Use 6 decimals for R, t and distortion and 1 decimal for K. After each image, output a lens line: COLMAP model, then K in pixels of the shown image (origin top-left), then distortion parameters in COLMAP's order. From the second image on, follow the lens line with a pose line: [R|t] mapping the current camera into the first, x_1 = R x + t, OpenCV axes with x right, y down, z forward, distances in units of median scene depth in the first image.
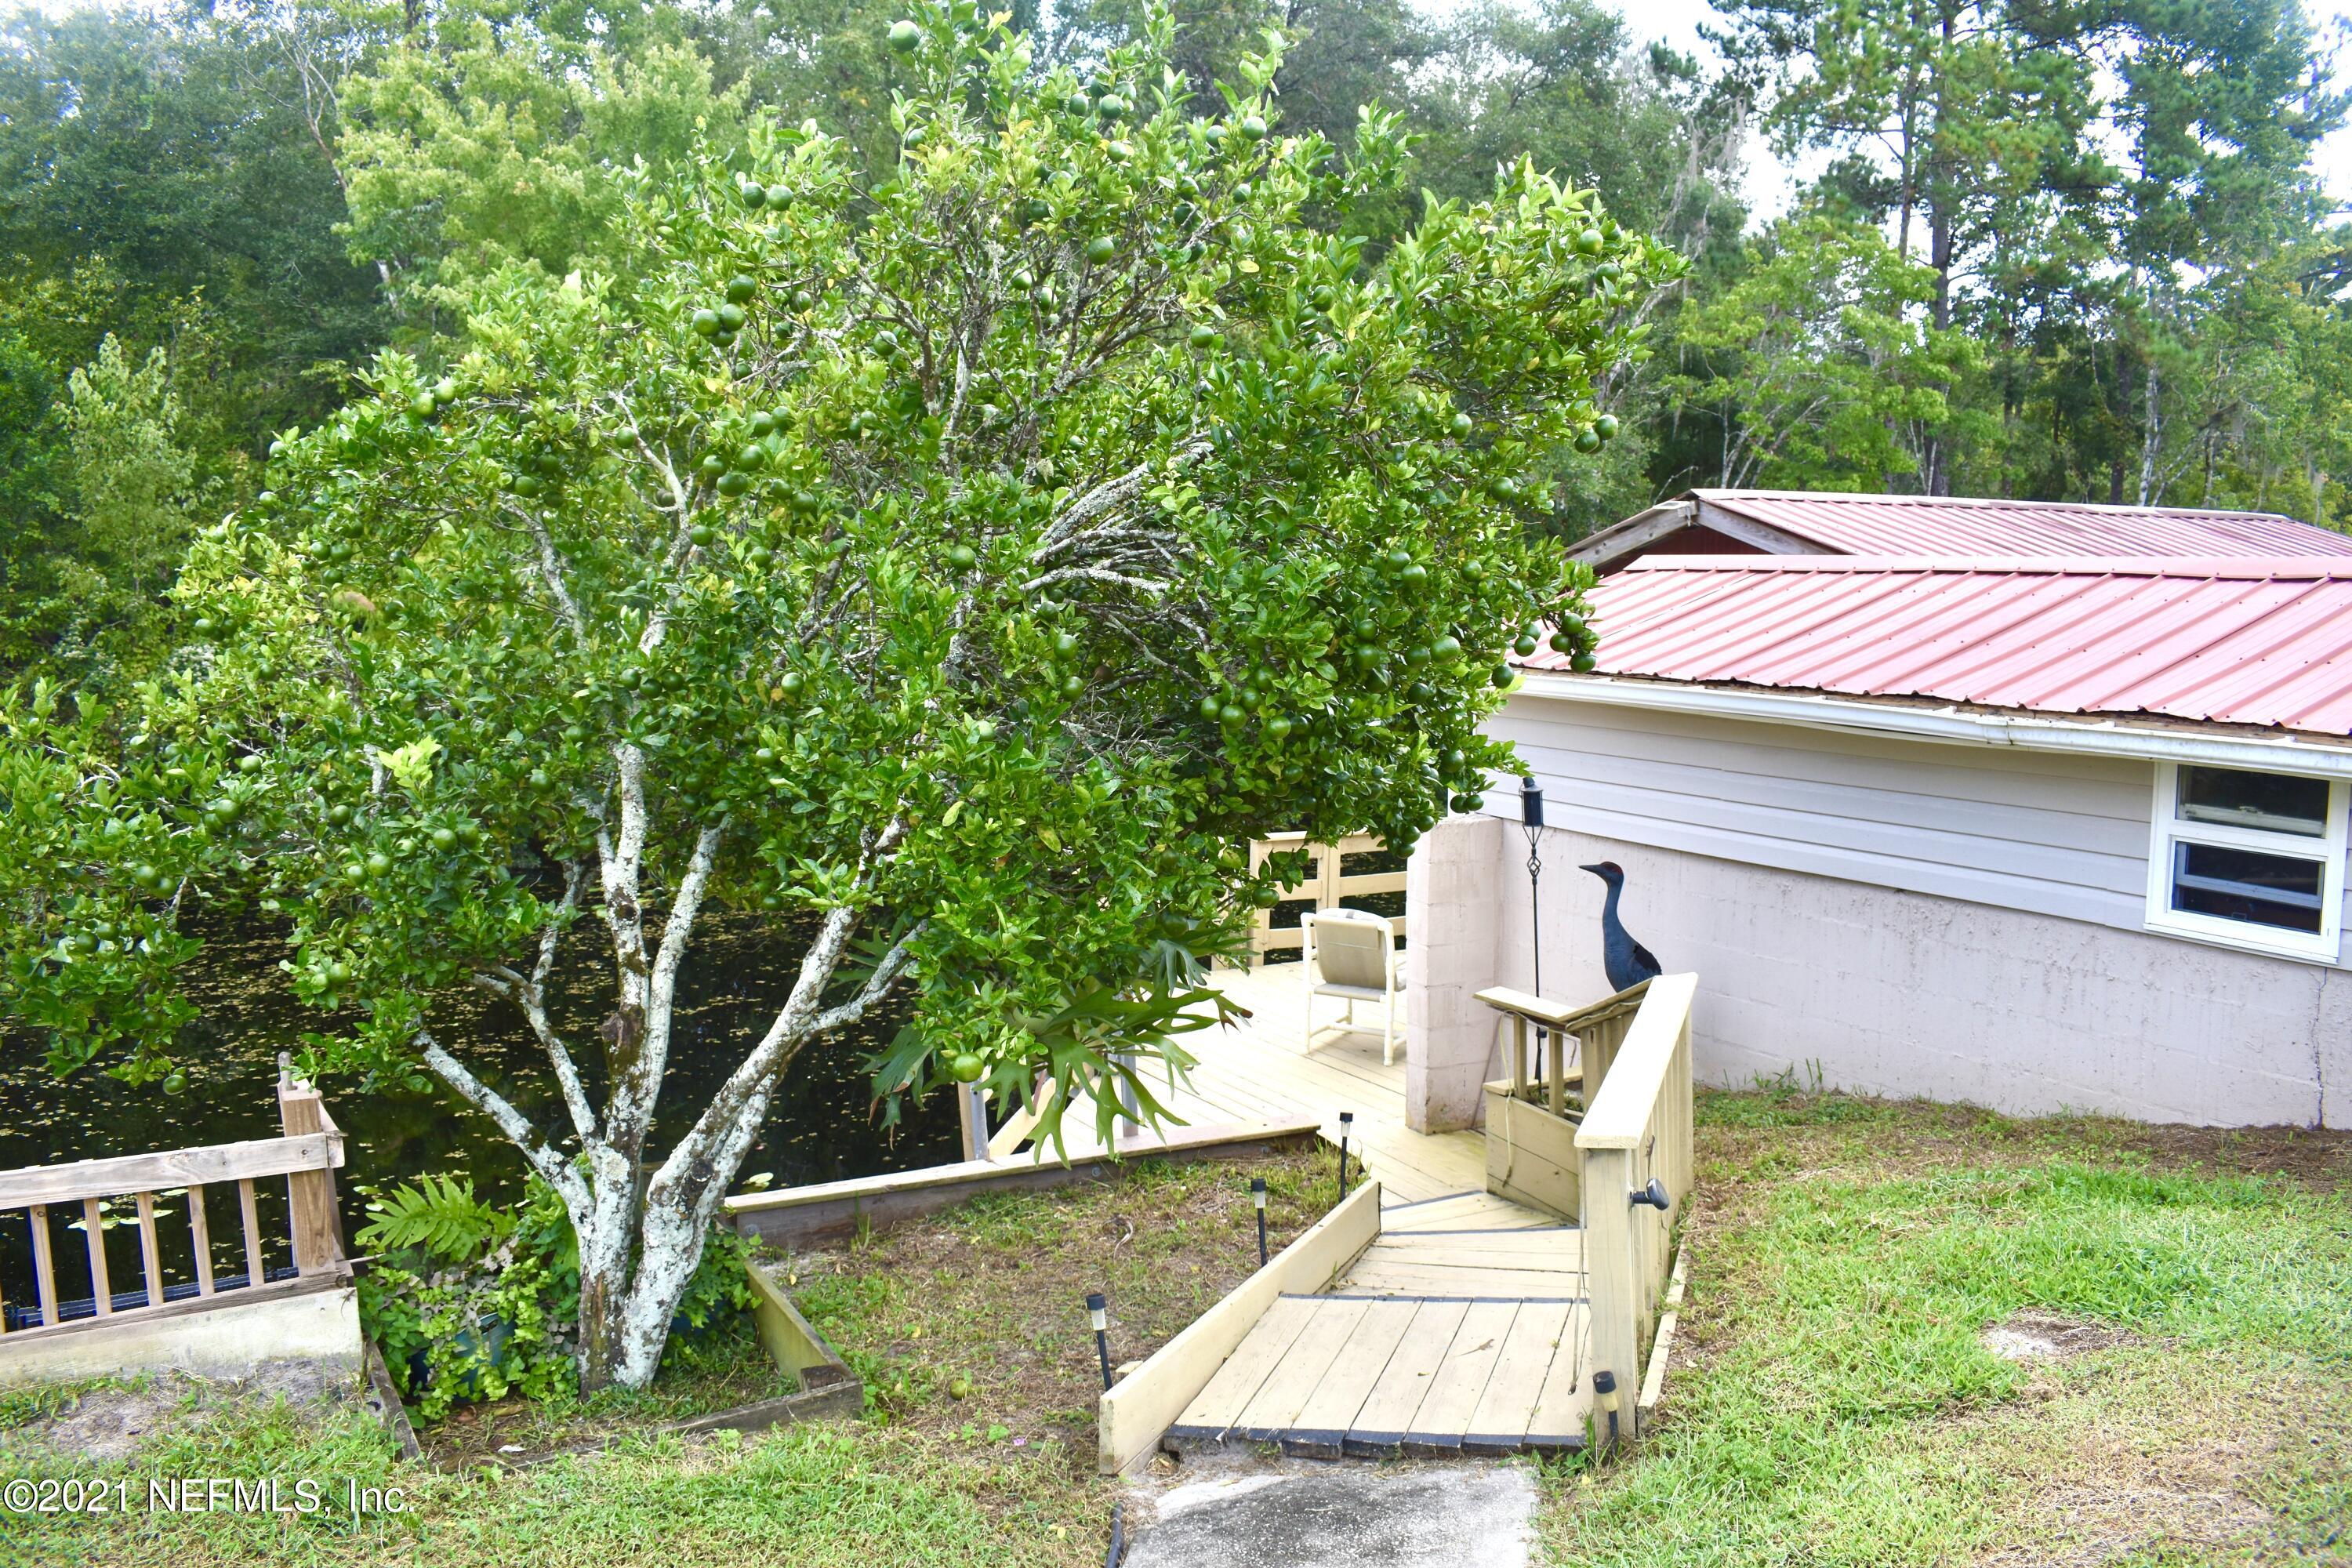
lens RADIAL K [[1857.0, 0, 1176.0], [0, 1857.0, 784.0], [0, 0, 1]] dist [-0.097178, 0.001367]
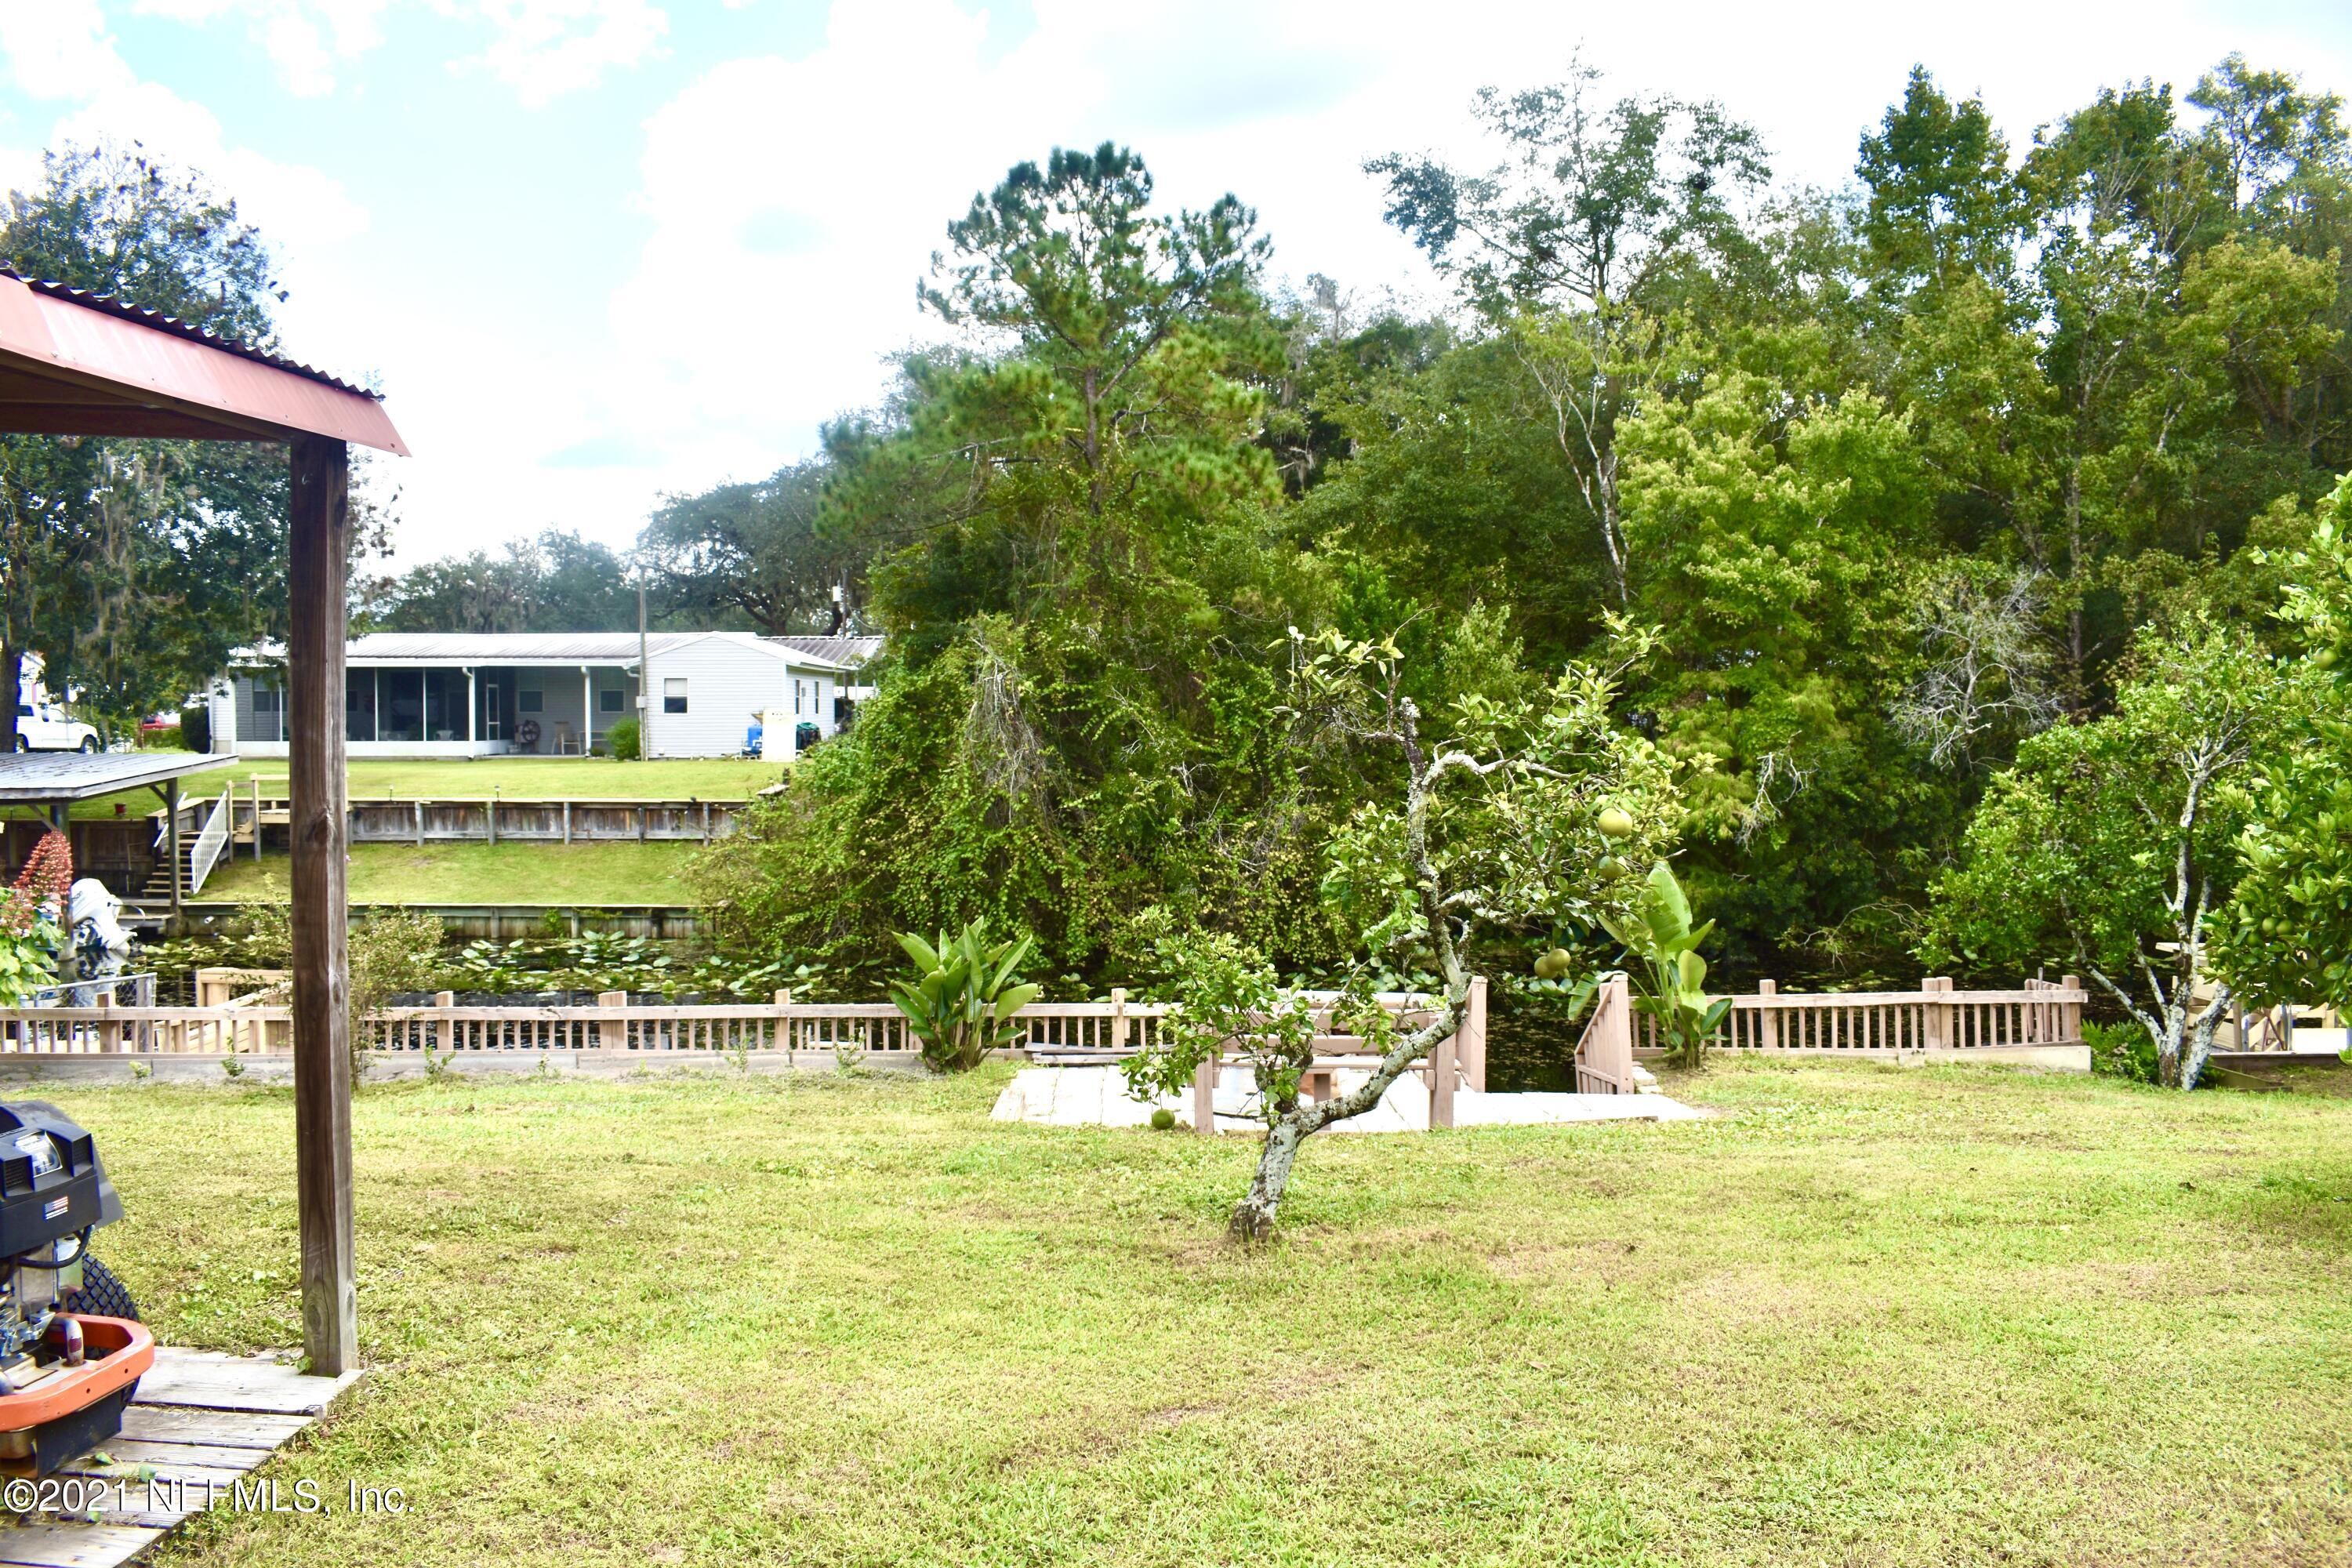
lens RADIAL K [[1857.0, 0, 1176.0], [0, 1857.0, 784.0], [0, 0, 1]] dist [-0.097178, 0.001367]
pose [[0.892445, 0.007672, -0.451092, -0.109774], [-0.044611, 0.996456, -0.071312, 0.032002], [0.448946, 0.083765, 0.889624, -0.525922]]
